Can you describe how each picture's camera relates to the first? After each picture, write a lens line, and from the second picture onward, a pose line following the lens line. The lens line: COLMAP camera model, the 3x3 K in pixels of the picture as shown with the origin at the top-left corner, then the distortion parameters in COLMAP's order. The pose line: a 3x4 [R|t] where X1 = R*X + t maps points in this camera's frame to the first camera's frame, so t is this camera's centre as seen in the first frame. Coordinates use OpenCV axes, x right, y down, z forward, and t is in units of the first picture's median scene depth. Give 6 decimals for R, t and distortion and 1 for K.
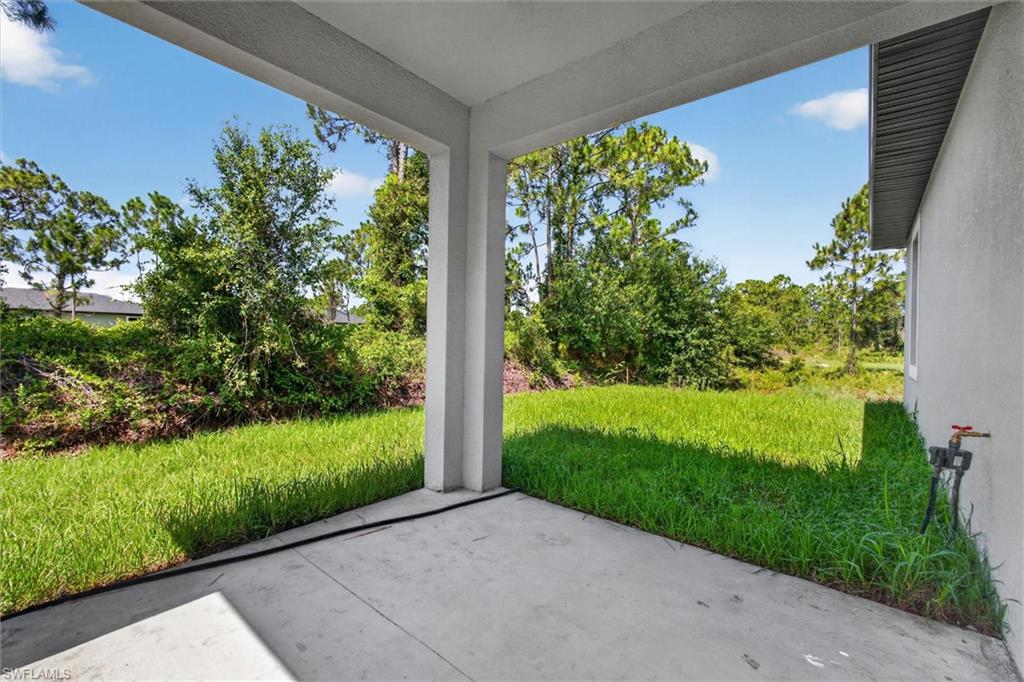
lens RADIAL K [[442.3, 0, 508.3], [0, 442.3, 337.5], [0, 0, 1]] dist [-0.002174, 0.000145]
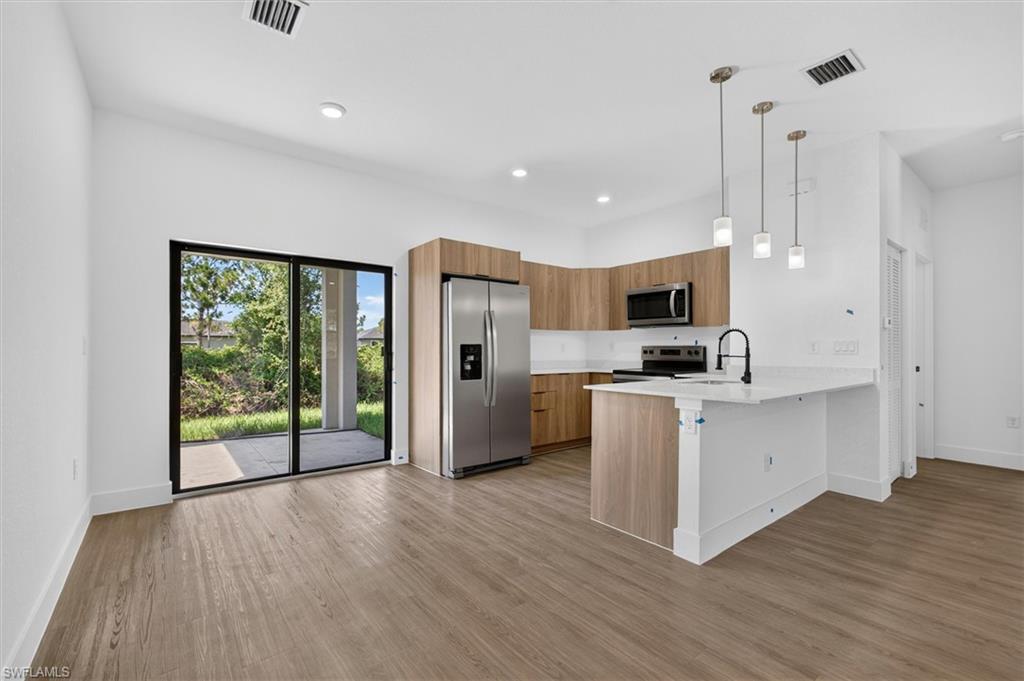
lens RADIAL K [[444.2, 0, 507.0], [0, 444.2, 346.6], [0, 0, 1]] dist [-0.001899, -0.000033]
pose [[0.980017, -0.020302, -0.197877, 0.463321], [0.018948, 0.999782, -0.008734, -0.004009], [0.198011, 0.004810, 0.980188, -0.380630]]
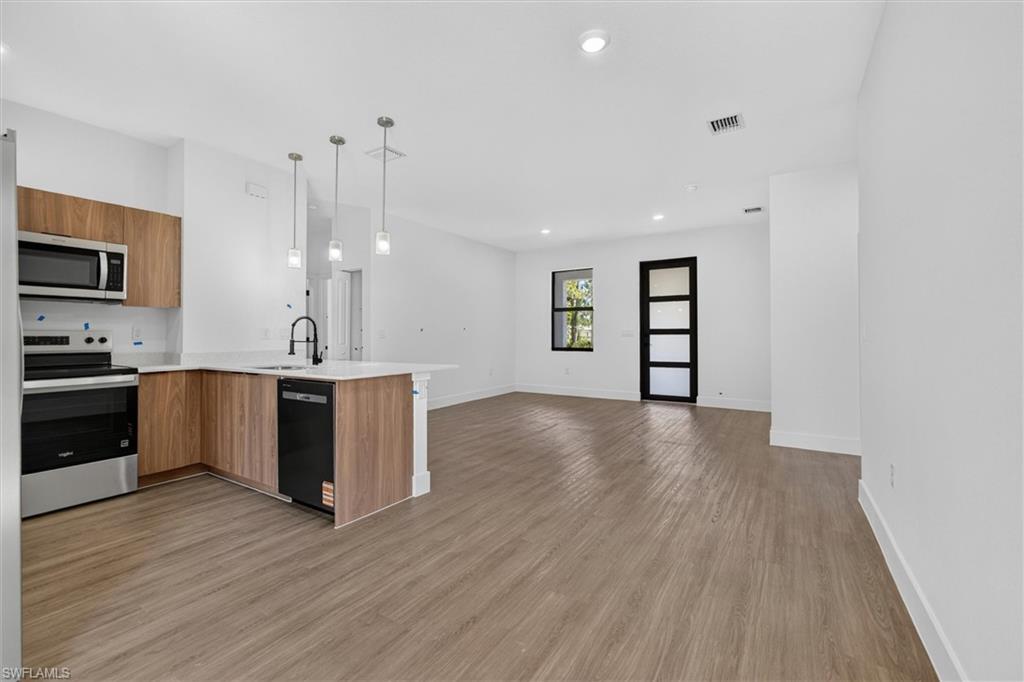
lens RADIAL K [[428.8, 0, 512.0], [0, 428.8, 341.0], [0, 0, 1]] dist [-0.028247, 0.000057]
pose [[-0.141582, -0.031814, 0.989415, 0.122265], [-0.000798, 0.999487, 0.032023, -0.009255], [-0.989926, 0.003745, -0.141535, -0.074528]]
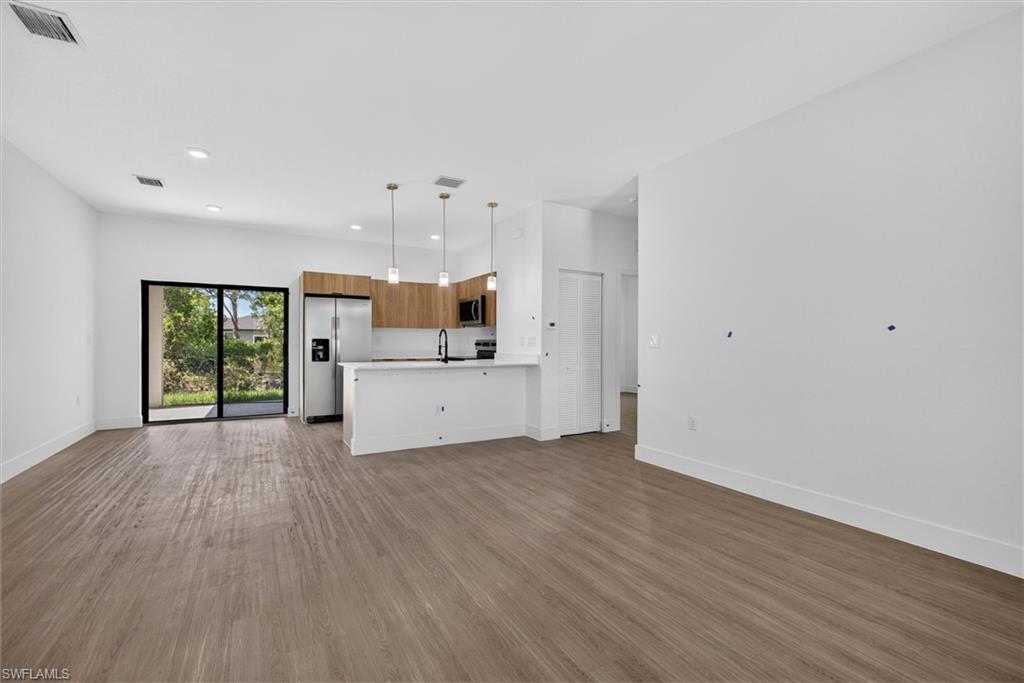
lens RADIAL K [[443.7, 0, 511.5], [0, 443.7, 344.6], [0, 0, 1]] dist [-0.004187, -0.000242]
pose [[0.942585, -0.016323, -0.333567, 0.916891], [0.017442, 0.999848, 0.000358, 0.004285], [0.333511, -0.006156, 0.942726, -0.529469]]
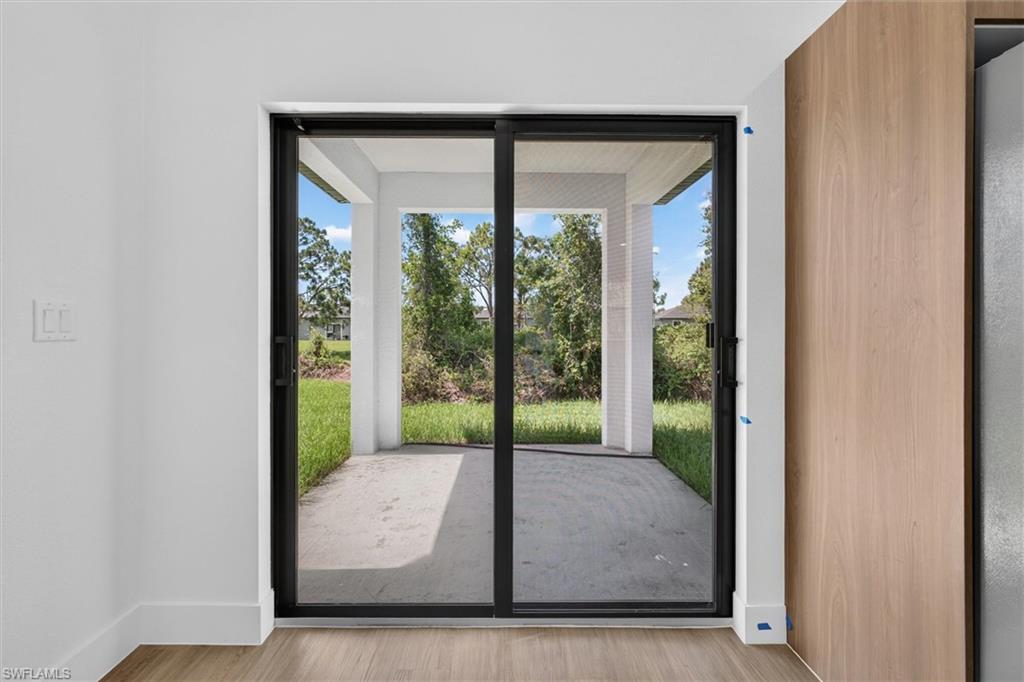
lens RADIAL K [[443.9, 0, 498.7], [0, 443.9, 330.0], [0, 0, 1]] dist [-0.000182, 0.000077]
pose [[0.644778, -0.018252, -0.764152, 0.296197], [0.011664, 0.999833, -0.014039, -0.006471], [0.764281, 0.000139, 0.644884, -0.078544]]
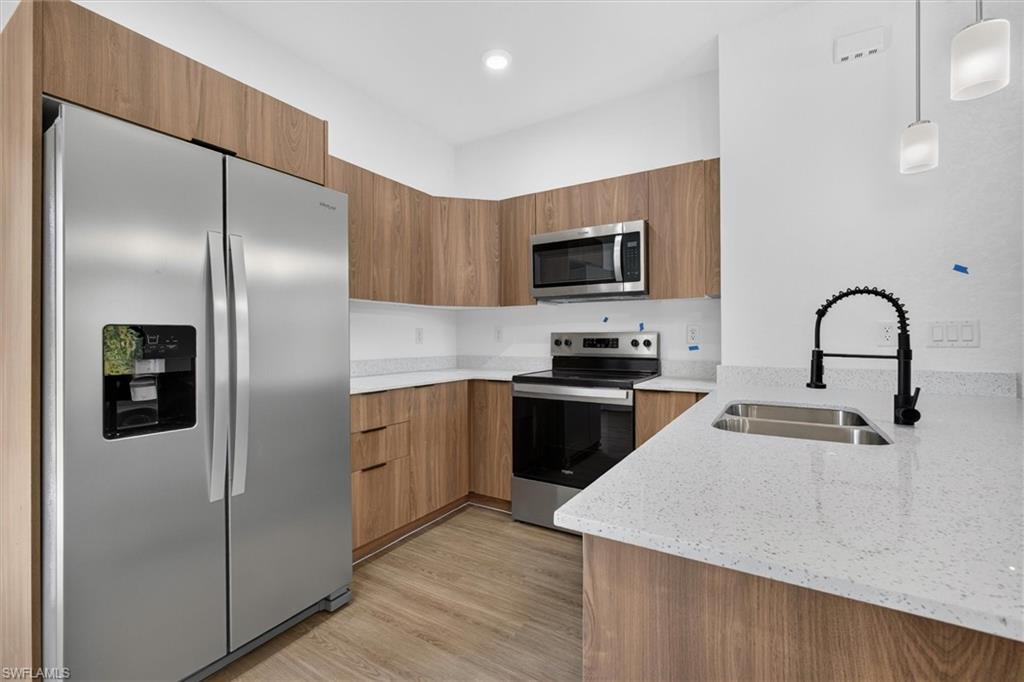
lens RADIAL K [[442.3, 0, 508.3], [0, 442.3, 337.5], [0, 0, 1]] dist [-0.002174, 0.000145]
pose [[0.990028, -0.021814, 0.139170, 0.433569], [0.021432, 0.999761, 0.004242, -0.005079], [-0.139230, -0.001217, 0.990259, -0.073092]]
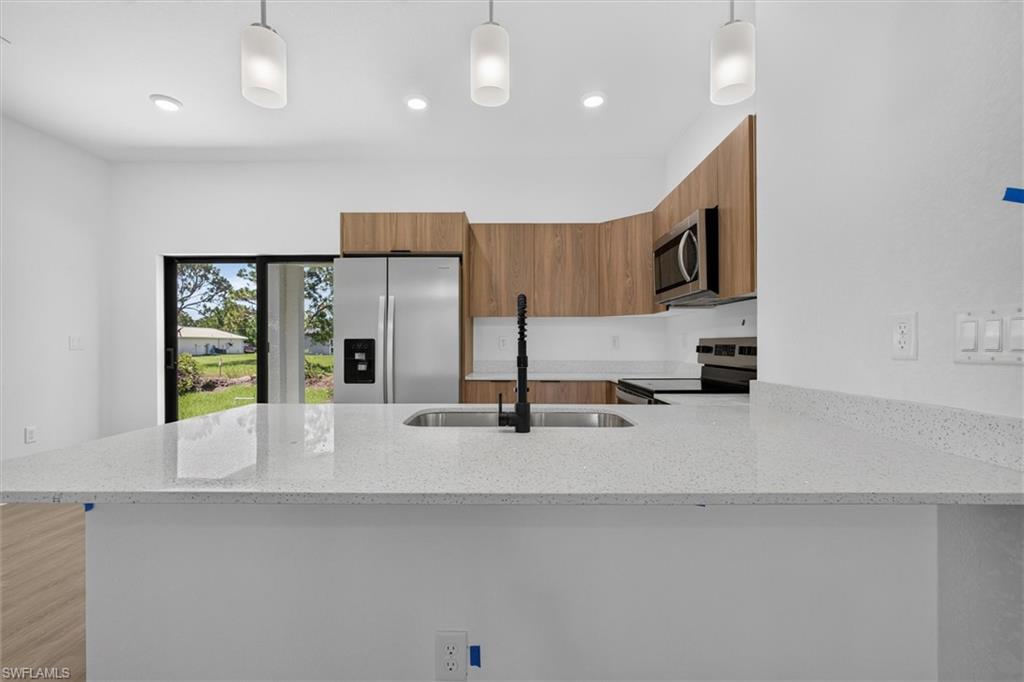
lens RADIAL K [[442.3, 0, 508.3], [0, 442.3, 337.5], [0, 0, 1]] dist [-0.002174, 0.000145]
pose [[0.633684, -0.032451, -0.772911, 0.723468], [0.014697, 0.999444, -0.029912, 0.001229], [0.773452, 0.007595, 0.633809, -0.038109]]
